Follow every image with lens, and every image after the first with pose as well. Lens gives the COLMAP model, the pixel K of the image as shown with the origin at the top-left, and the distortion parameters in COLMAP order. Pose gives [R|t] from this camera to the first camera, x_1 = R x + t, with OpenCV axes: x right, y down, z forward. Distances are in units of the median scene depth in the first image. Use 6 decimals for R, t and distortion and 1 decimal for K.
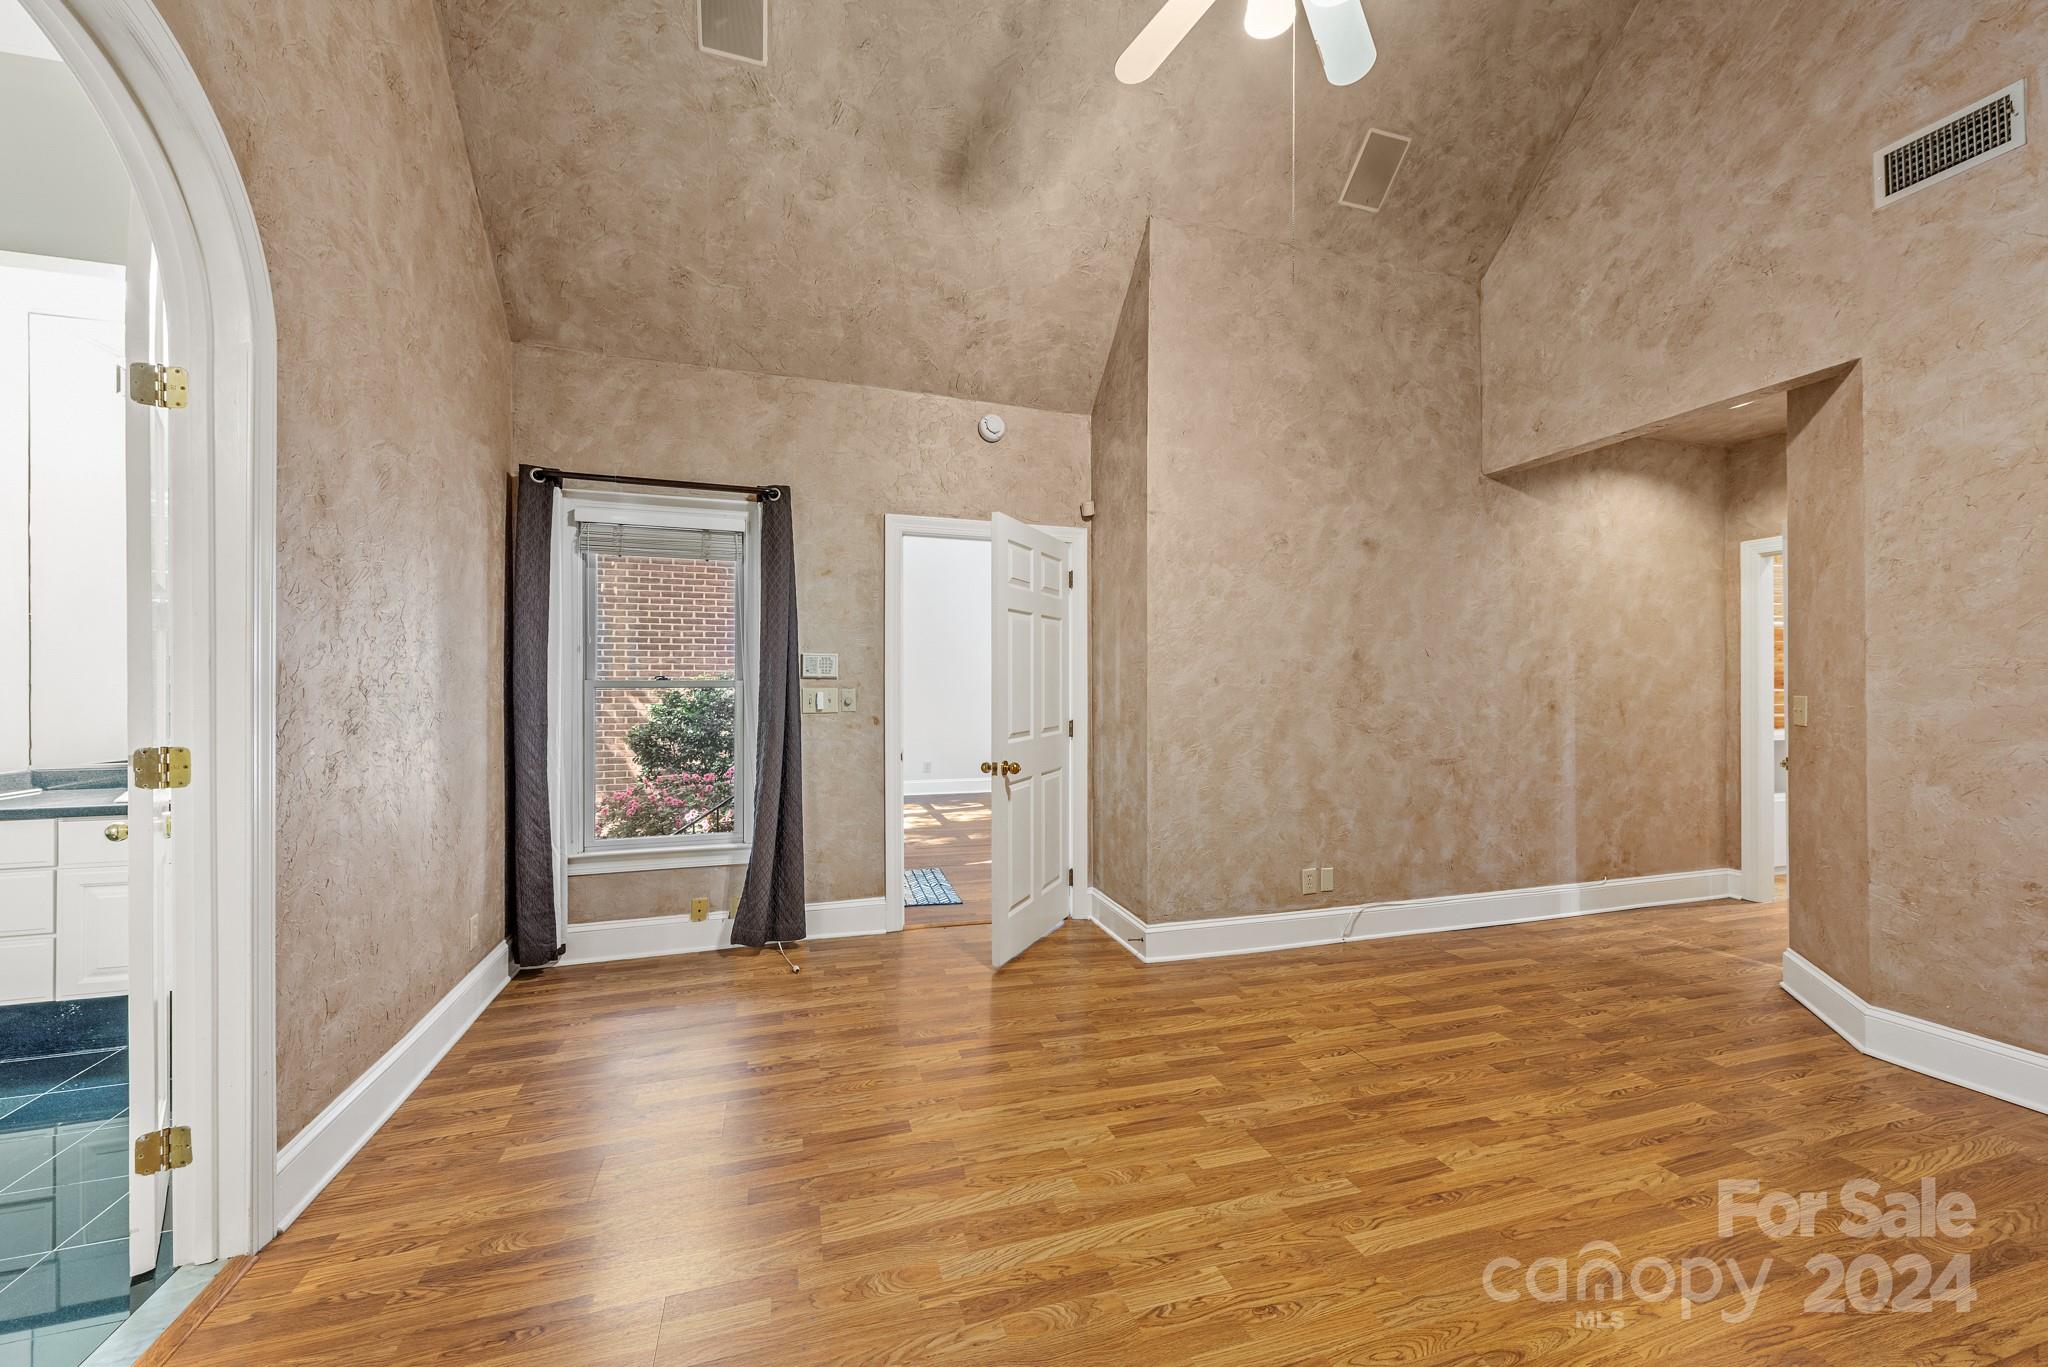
lens RADIAL K [[808.1, 0, 1033.7], [0, 808.1, 684.6], [0, 0, 1]] dist [0.012646, -0.000154]
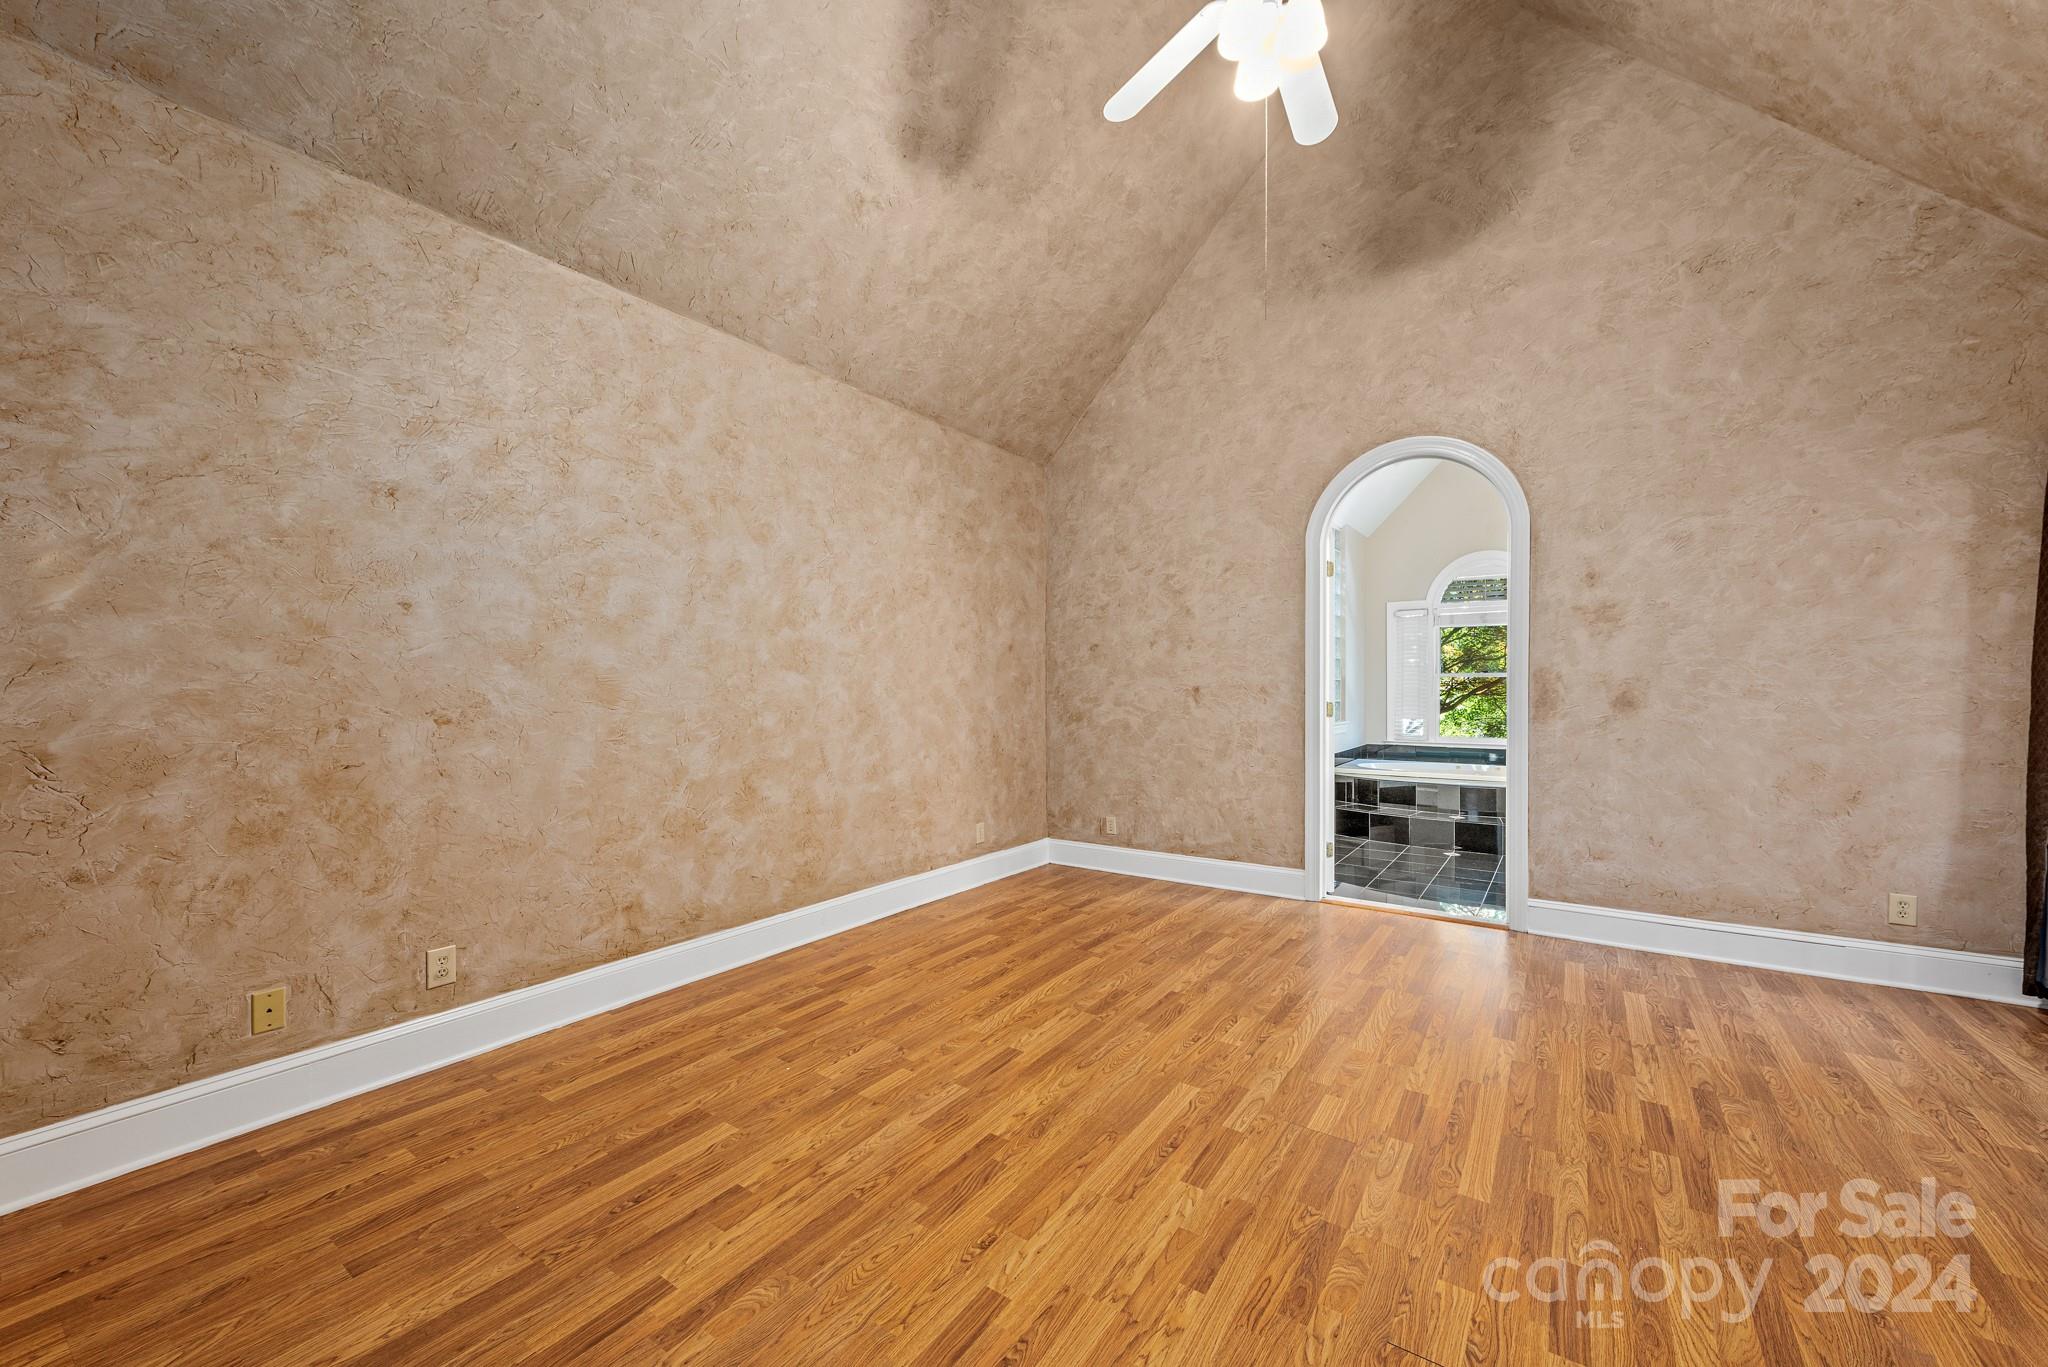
lens RADIAL K [[808.1, 0, 1033.7], [0, 808.1, 684.6], [0, 0, 1]] dist [0.012646, -0.000154]
pose [[-0.786486, 0.001141, -0.617607, 1.146128], [-0.002357, 0.999985, 0.004850, 0.012058], [0.617604, 0.005271, -0.786472, 1.518395]]
